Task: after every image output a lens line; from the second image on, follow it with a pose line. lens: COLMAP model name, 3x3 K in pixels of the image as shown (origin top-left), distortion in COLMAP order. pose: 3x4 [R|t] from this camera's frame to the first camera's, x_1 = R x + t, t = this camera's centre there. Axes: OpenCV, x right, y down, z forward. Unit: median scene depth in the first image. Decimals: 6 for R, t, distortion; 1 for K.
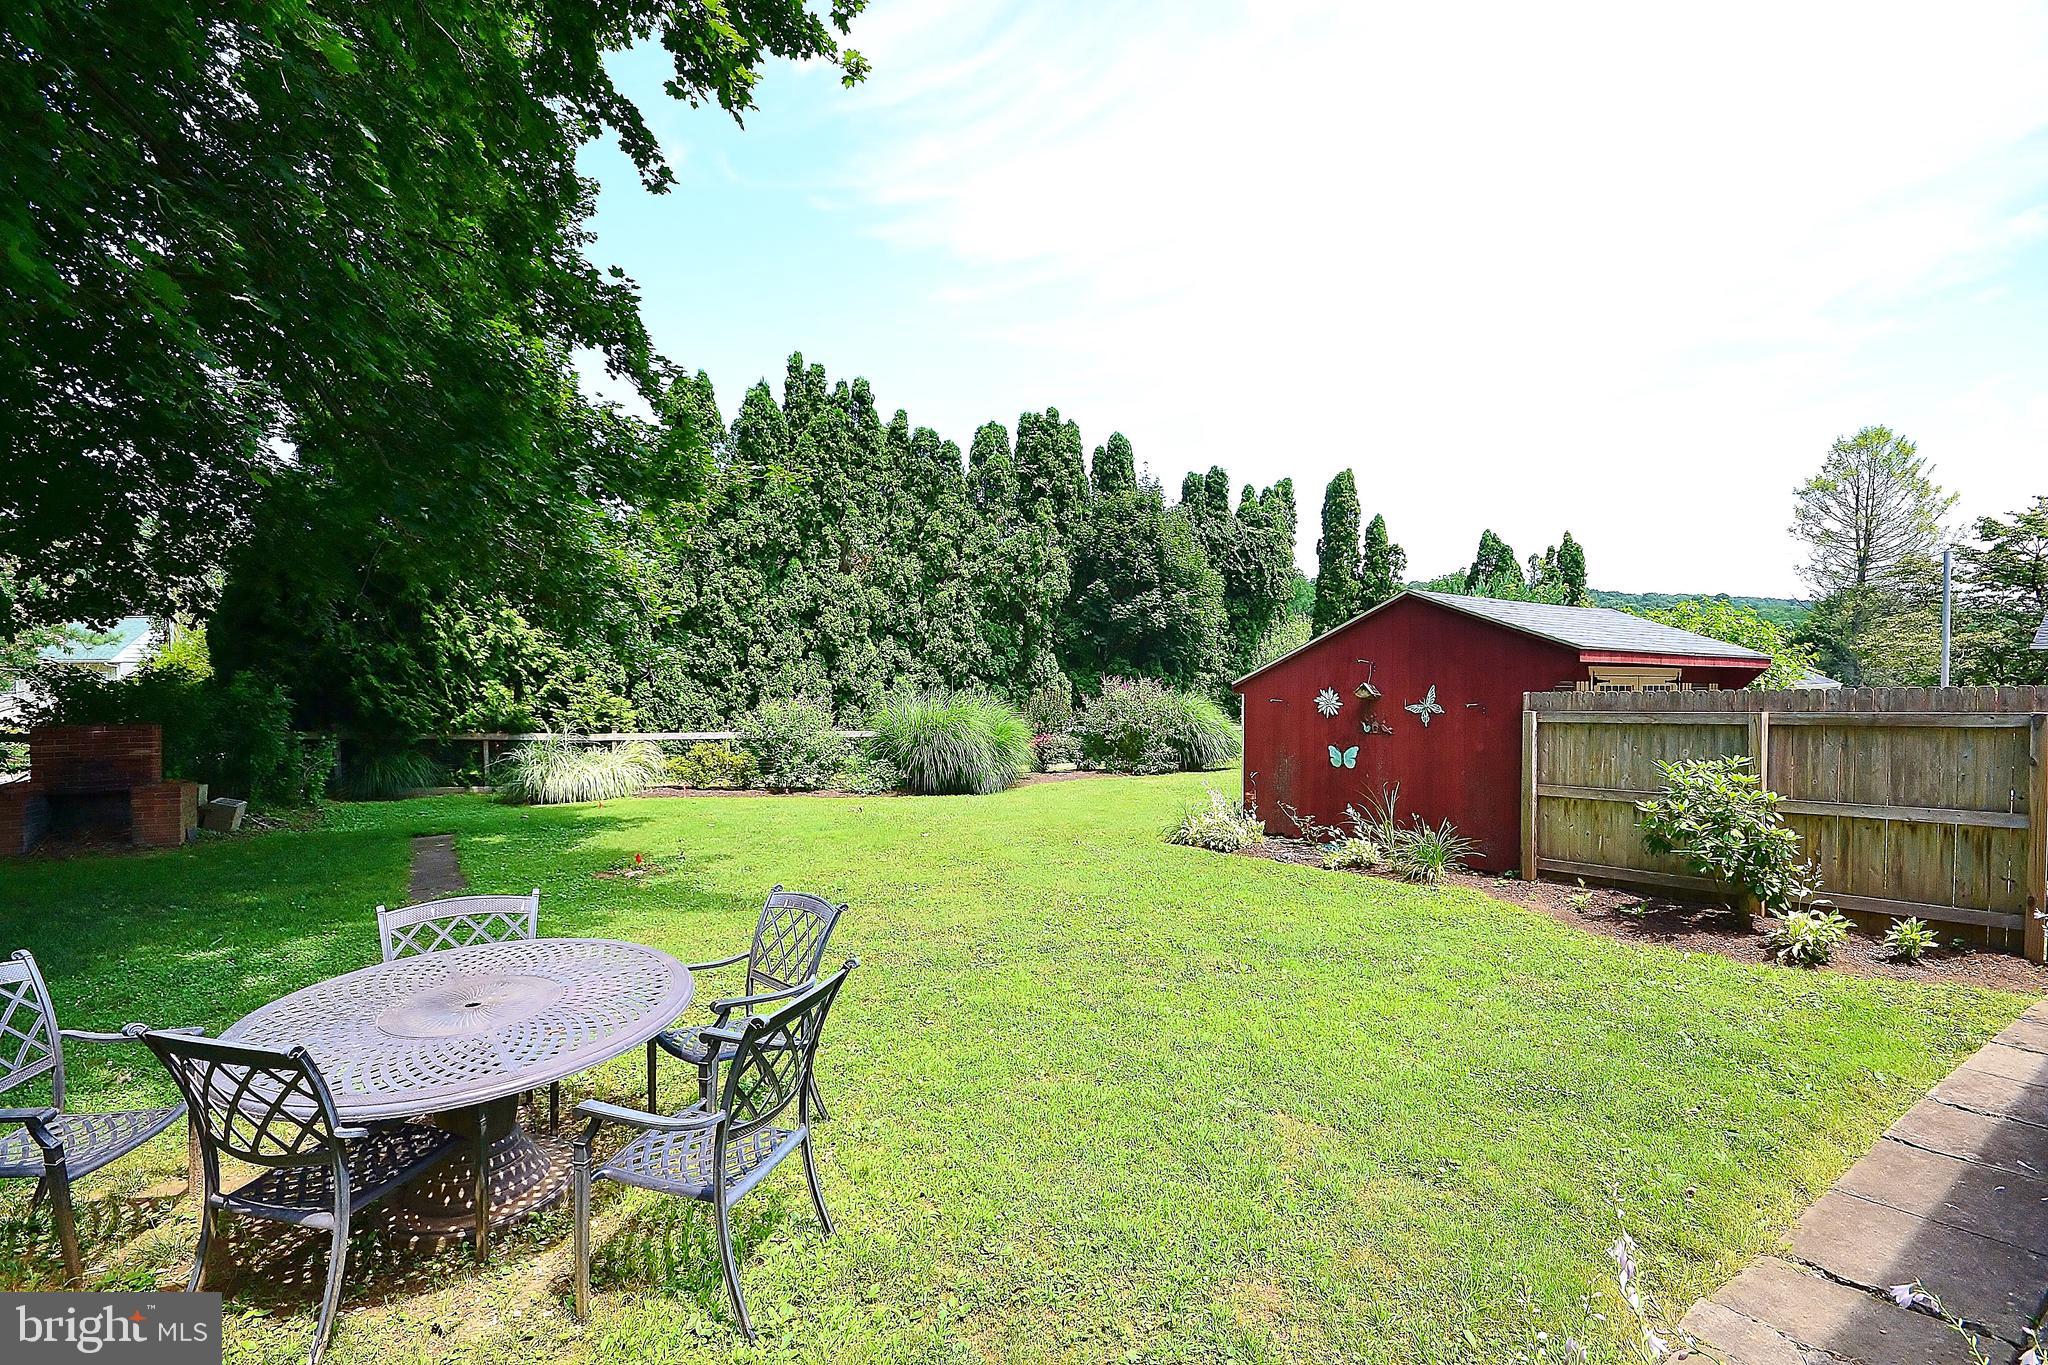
lens RADIAL K [[918.5, 0, 1024.1], [0, 918.5, 687.2], [0, 0, 1]] dist [-0.003327, -0.002779]
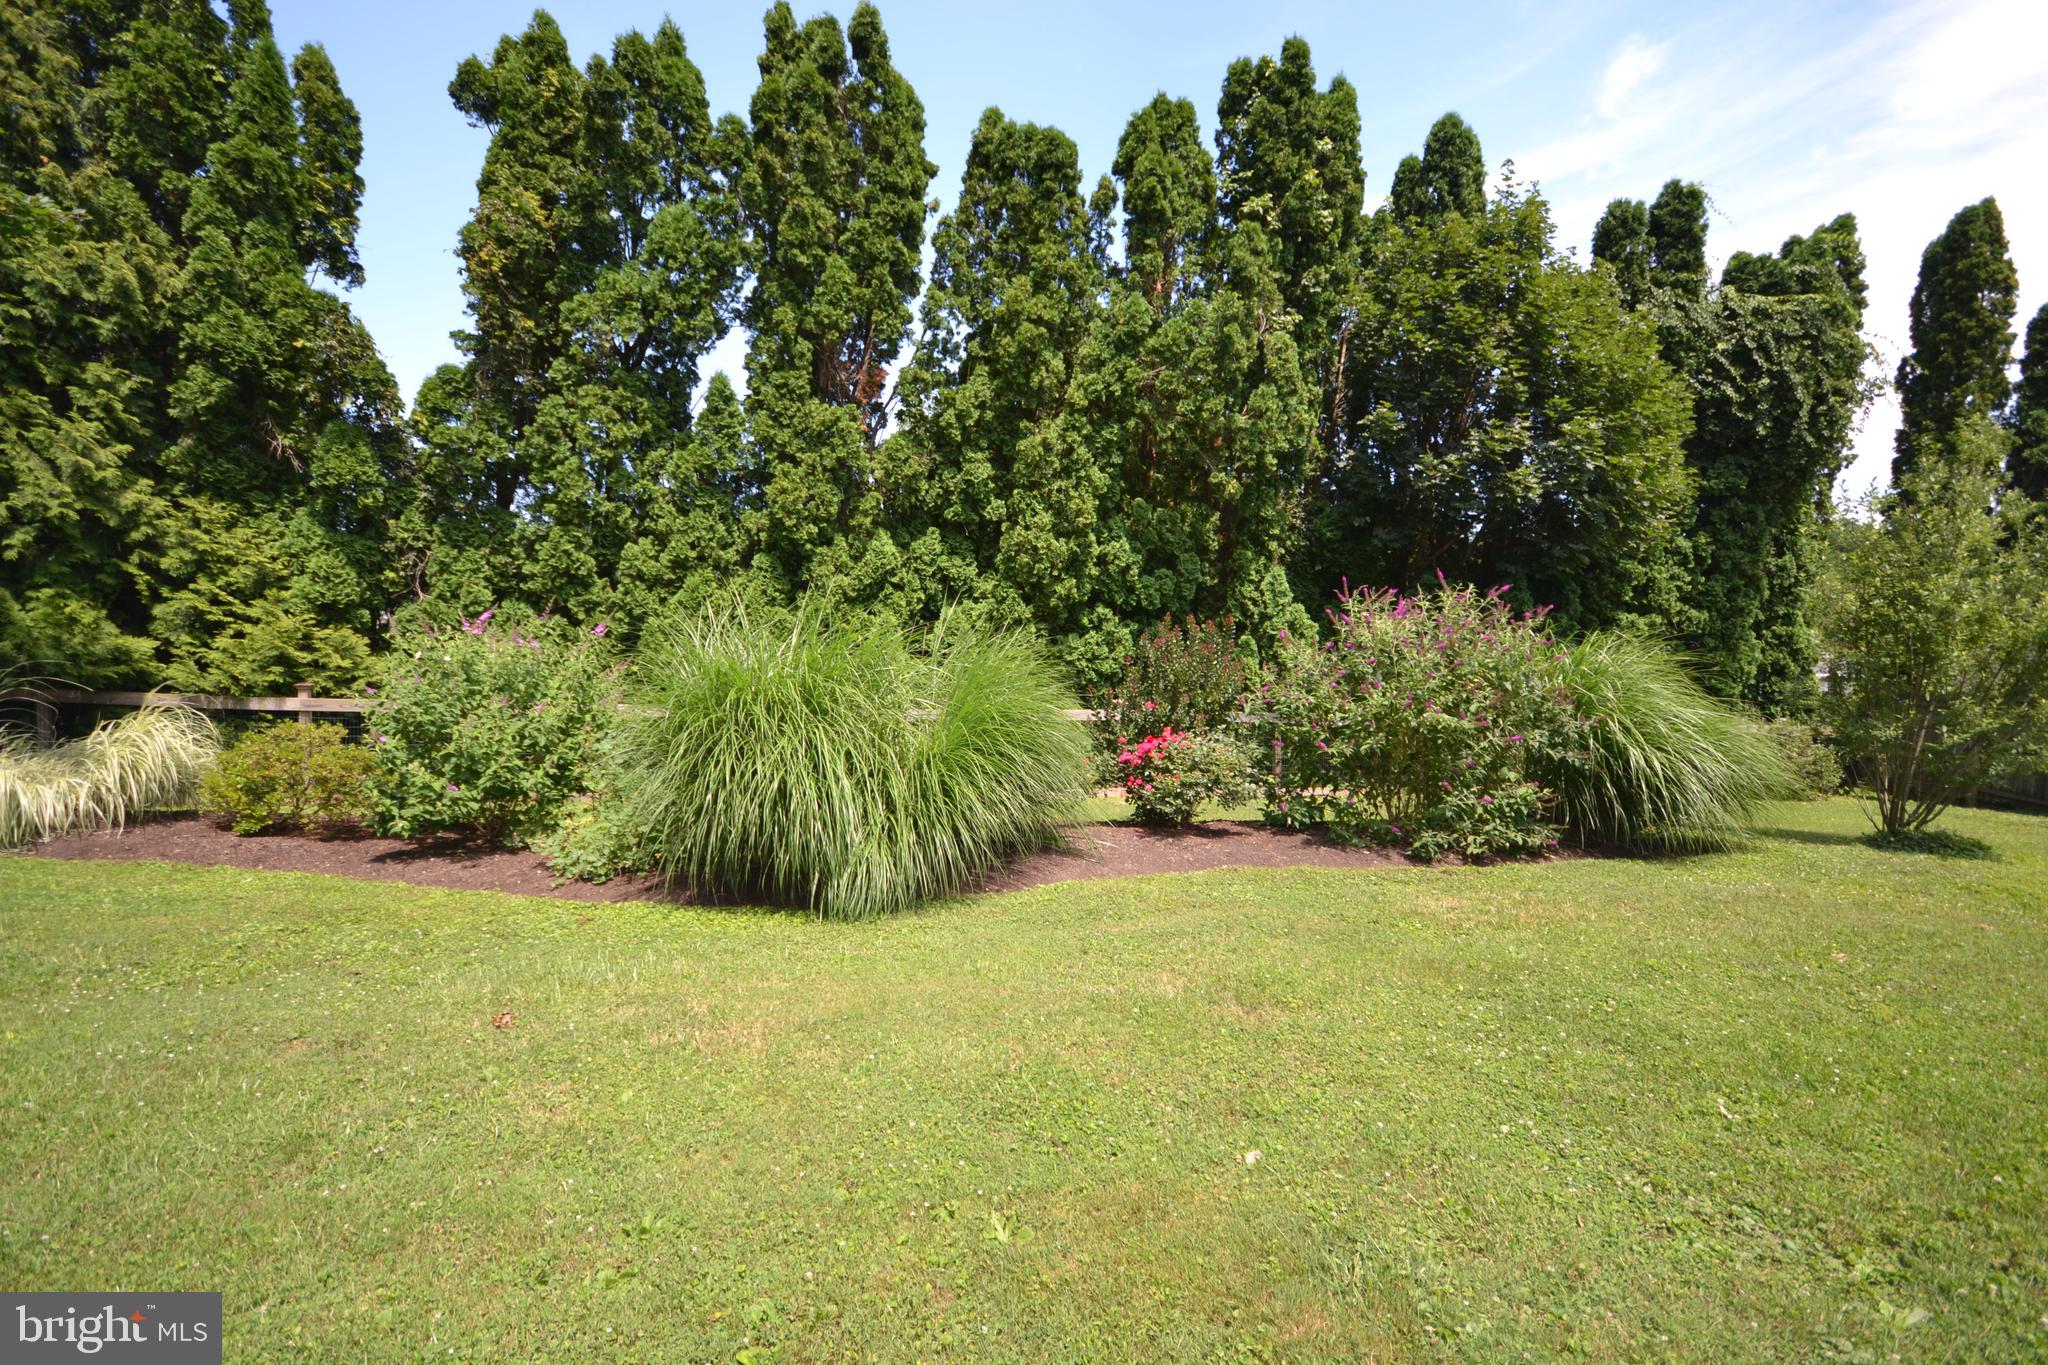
lens RADIAL K [[918.5, 0, 982.8], [0, 918.5, 712.2], [0, 0, 1]] dist [-0.003327, -0.002779]
pose [[0.921642, 0.036254, -0.386344, 0.085424], [-0.014660, 0.998168, 0.058695, 0.017467], [0.387765, -0.048432, 0.920485, 0.511294]]
